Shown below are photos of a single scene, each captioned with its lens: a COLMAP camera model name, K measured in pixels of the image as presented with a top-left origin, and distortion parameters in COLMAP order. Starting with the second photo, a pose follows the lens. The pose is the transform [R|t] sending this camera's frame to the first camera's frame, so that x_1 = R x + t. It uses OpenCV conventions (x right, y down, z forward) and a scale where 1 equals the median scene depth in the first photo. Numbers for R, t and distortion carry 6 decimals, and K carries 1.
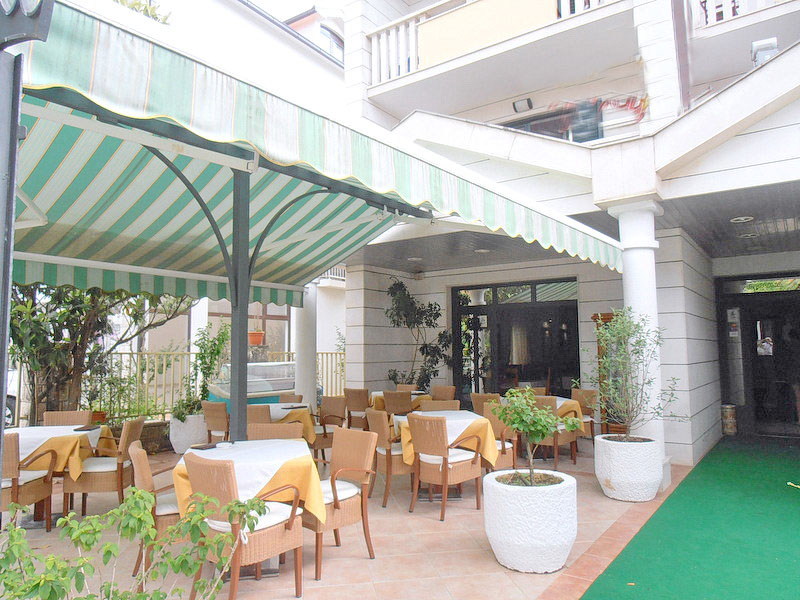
lens RADIAL K [[552.1, 0, 400.0], [0, 552.1, 300.0], [0, 0, 1]] dist [-0.000961, -0.000476]
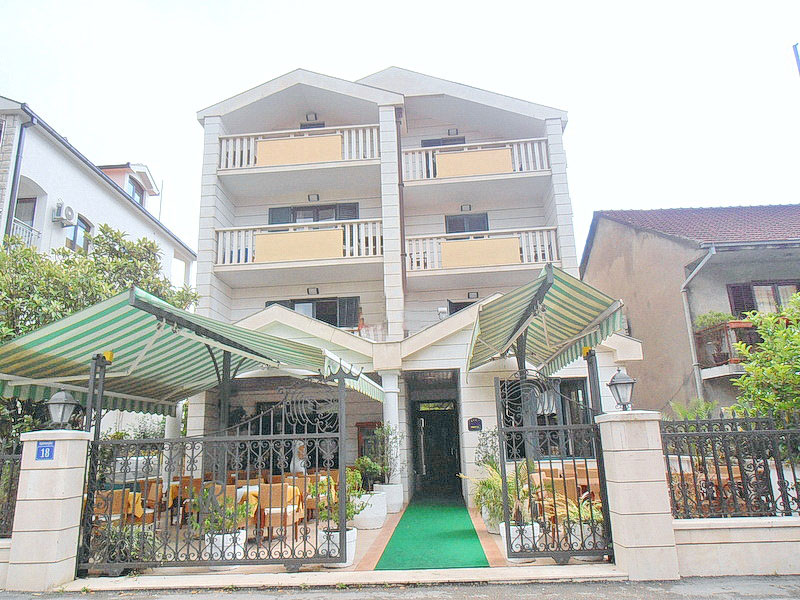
lens RADIAL K [[564.9, 0, 400.0], [0, 564.9, 300.0], [0, 0, 1]] dist [-0.083308, -0.000952]
pose [[0.850872, 0.110242, 0.513677, -0.476134], [-0.016008, 0.982723, -0.184390, -0.030134], [-0.525130, 0.148669, 0.837936, -0.603271]]
